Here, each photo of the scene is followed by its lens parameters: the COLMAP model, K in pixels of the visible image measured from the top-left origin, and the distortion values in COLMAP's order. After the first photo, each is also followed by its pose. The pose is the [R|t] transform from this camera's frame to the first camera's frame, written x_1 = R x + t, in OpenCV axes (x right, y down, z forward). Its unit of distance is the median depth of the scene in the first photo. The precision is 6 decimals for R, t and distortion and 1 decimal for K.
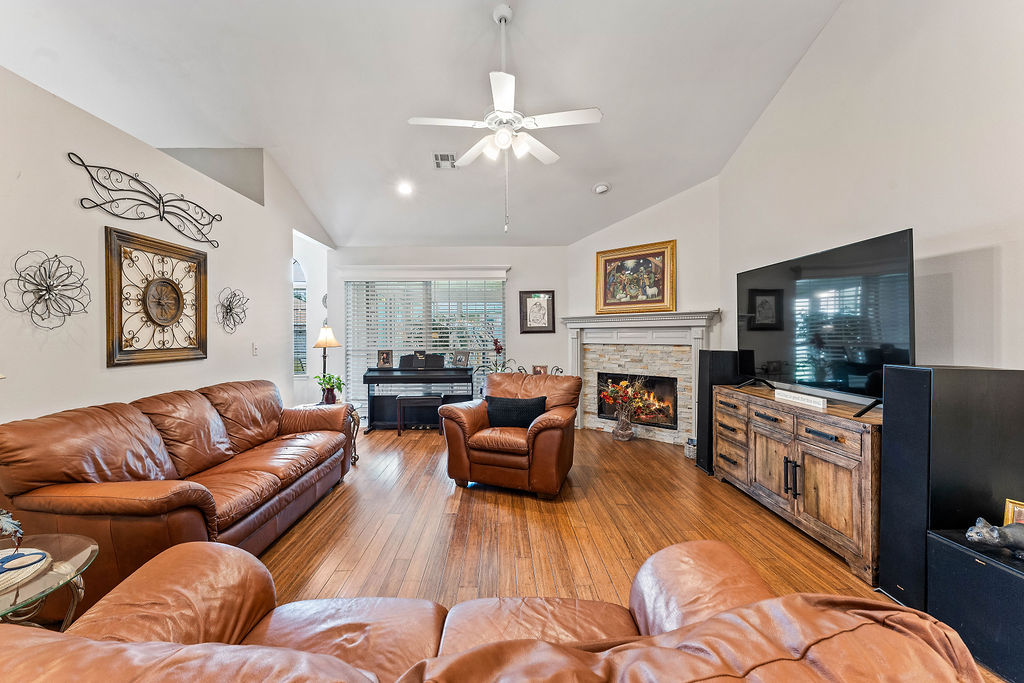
lens RADIAL K [[433.0, 0, 510.0], [0, 433.0, 334.4], [0, 0, 1]] dist [-0.002280, 0.000008]
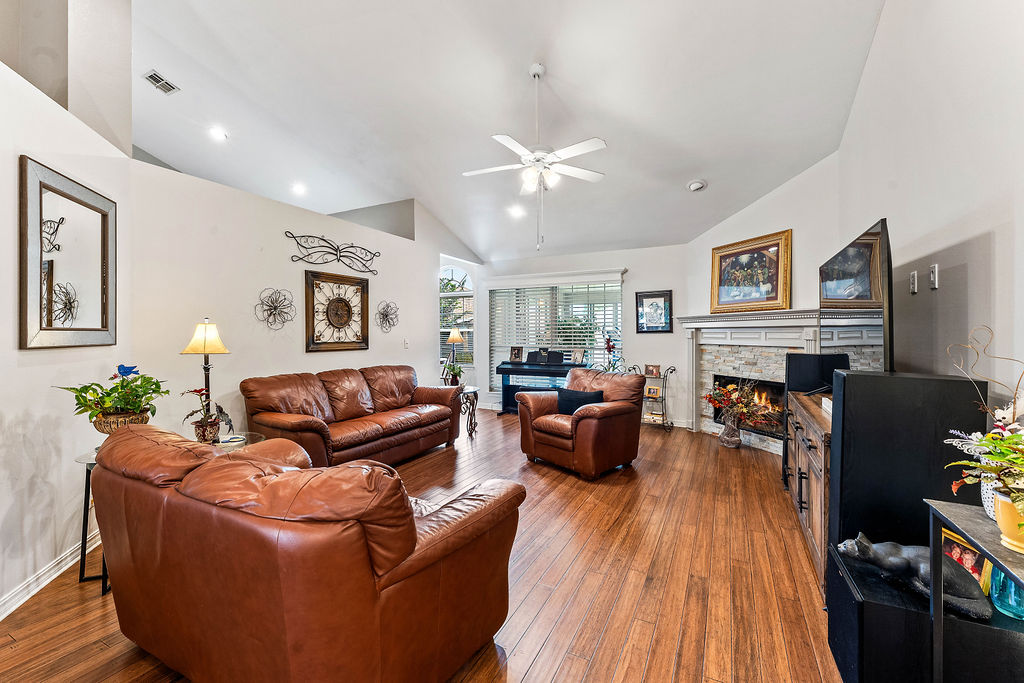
lens RADIAL K [[434.4, 0, 505.9], [0, 434.4, 333.7], [0, 0, 1]] dist [0.000187, -0.000054]
pose [[0.879243, 0.004764, -0.476349, 0.408357], [-0.004407, 0.999989, 0.001865, -0.002666], [0.476353, 0.000460, 0.879254, -0.095387]]
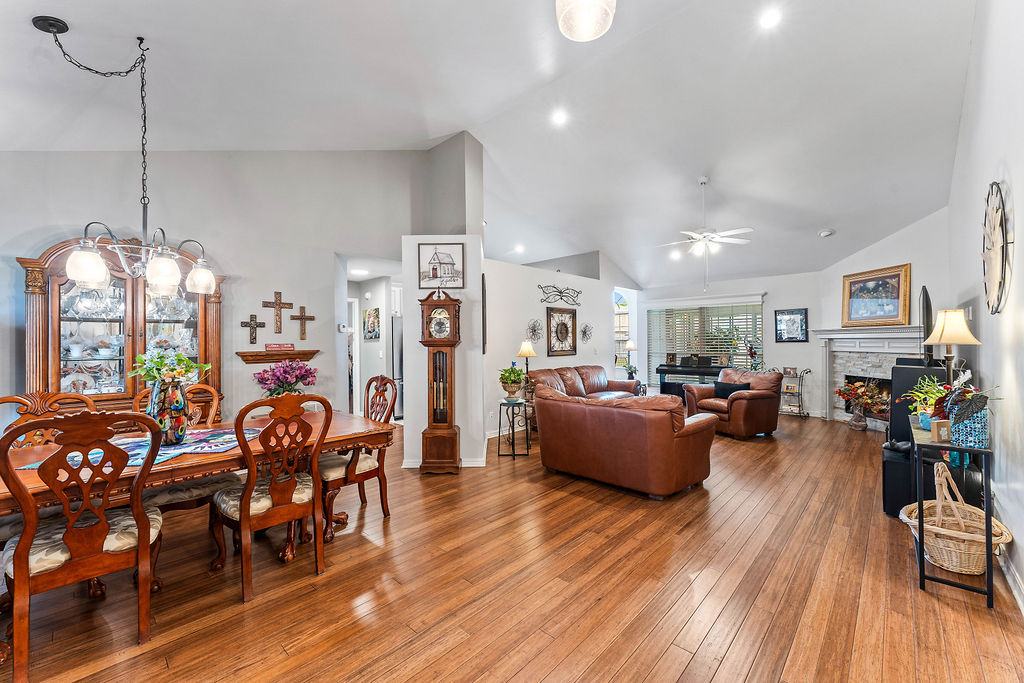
lens RADIAL K [[417.8, 0, 502.7], [0, 417.8, 342.7], [0, 0, 1]] dist [-0.001536, -0.000208]
pose [[0.708977, 0.001773, -0.705230, 0.554063], [0.004743, 0.999962, 0.007282, -0.025067], [0.705216, -0.008507, 0.708942, -0.802527]]
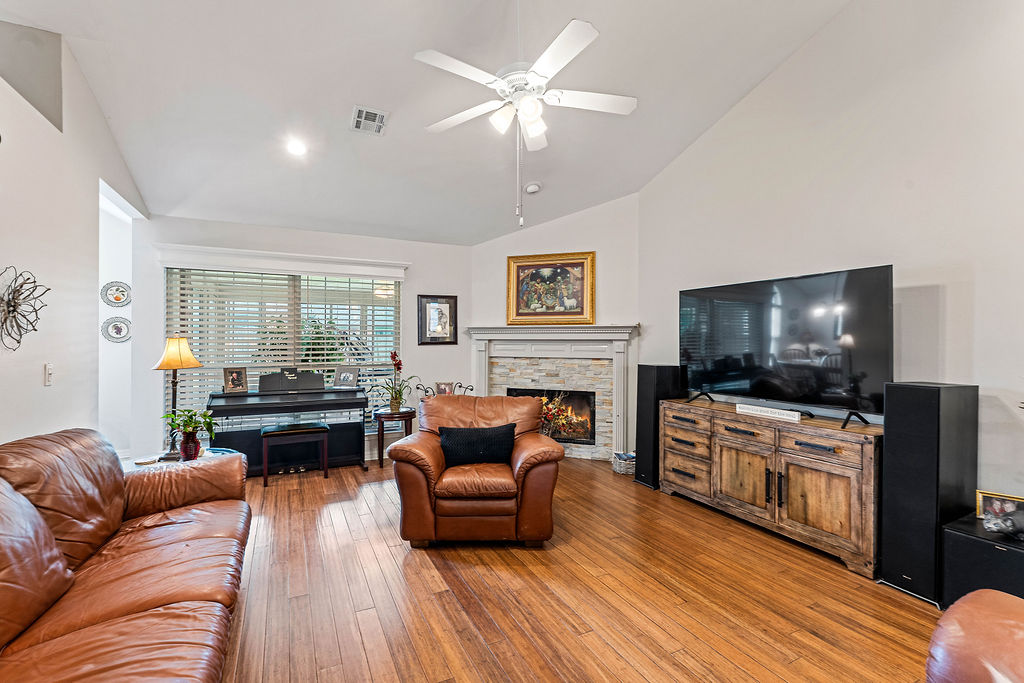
lens RADIAL K [[454.8, 0, 512.0], [0, 454.8, 341.5], [0, 0, 1]] dist [-0.003484, -0.000735]
pose [[0.904173, 0.007155, 0.427107, -0.317446], [-0.008278, 0.999965, 0.000771, -0.018629], [-0.427087, -0.004232, 0.904201, 0.203940]]
